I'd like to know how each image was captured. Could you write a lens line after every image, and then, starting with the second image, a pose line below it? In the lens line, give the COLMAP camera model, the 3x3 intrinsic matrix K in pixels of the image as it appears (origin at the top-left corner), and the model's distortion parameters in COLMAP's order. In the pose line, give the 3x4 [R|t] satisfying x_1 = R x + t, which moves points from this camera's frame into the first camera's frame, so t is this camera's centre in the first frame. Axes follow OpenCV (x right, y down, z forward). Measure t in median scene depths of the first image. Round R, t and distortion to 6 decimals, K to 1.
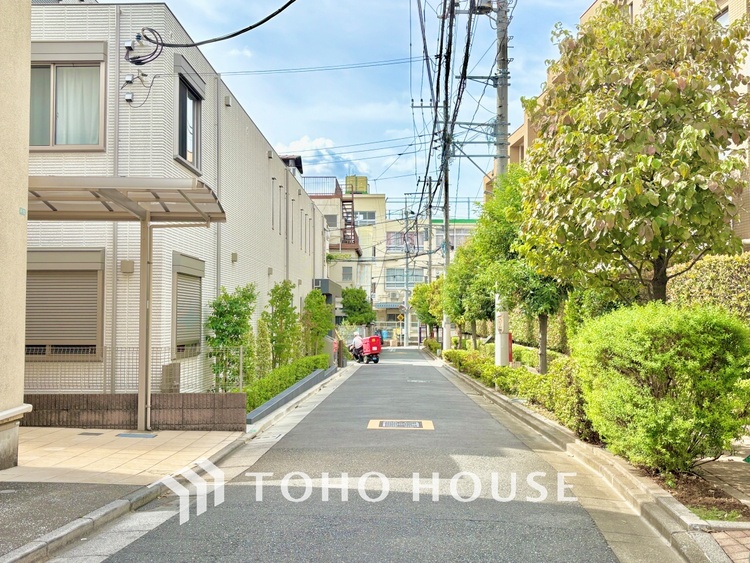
lens RADIAL K [[805.8, 0, 375.0], [0, 805.8, 281.5], [0, 0, 1]] dist [0.008259, 0.005323]
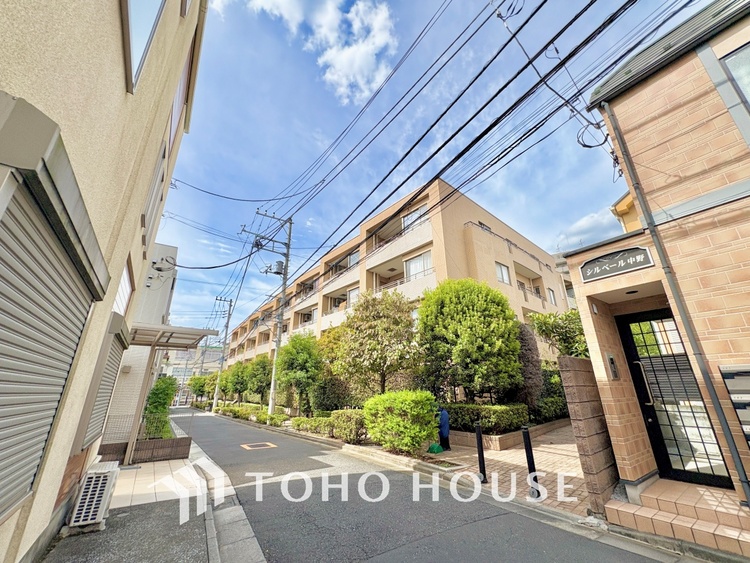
lens RADIAL K [[298.8, 0, 375.0], [0, 298.8, 281.5], [0, 0, 1]] dist [0.001086, -0.000304]
pose [[0.805084, 0.194616, 0.560326, -0.268380], [-0.018459, 0.952406, -0.304273, -0.011884], [-0.592874, 0.234622, 0.770359, 0.055194]]
